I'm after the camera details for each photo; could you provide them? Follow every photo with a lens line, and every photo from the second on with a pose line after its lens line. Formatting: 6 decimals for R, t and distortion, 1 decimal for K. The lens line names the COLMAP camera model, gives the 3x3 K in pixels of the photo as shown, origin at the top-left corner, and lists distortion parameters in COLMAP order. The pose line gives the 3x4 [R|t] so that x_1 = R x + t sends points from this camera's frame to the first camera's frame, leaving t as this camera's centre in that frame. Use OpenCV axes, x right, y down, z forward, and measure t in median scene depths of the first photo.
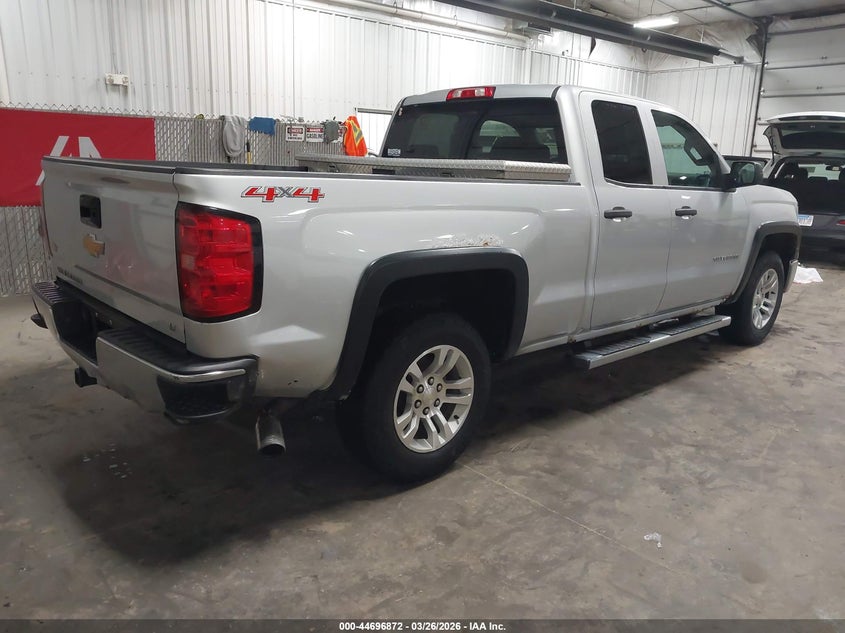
lens RADIAL K [[673.5, 0, 428.2], [0, 673.5, 313.3], [0, 0, 1]] dist [0.013670, -0.007717]
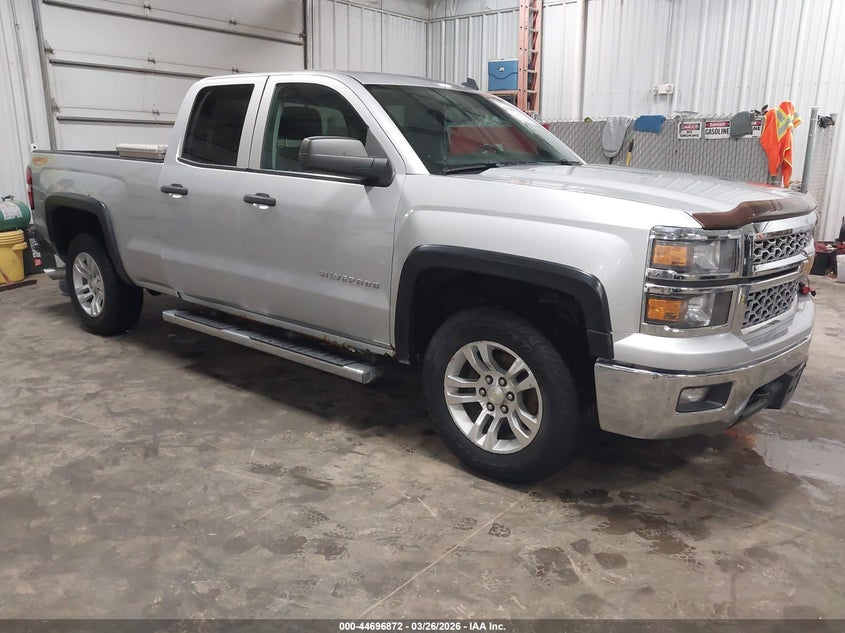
lens RADIAL K [[673.5, 0, 425.8], [0, 673.5, 311.3], [0, 0, 1]] dist [0.013670, -0.007717]
pose [[0.129946, 0.201455, -0.970840, 1.254511], [-0.231667, 0.958209, 0.167826, -0.205277], [0.964077, 0.203104, 0.171186, 1.073985]]
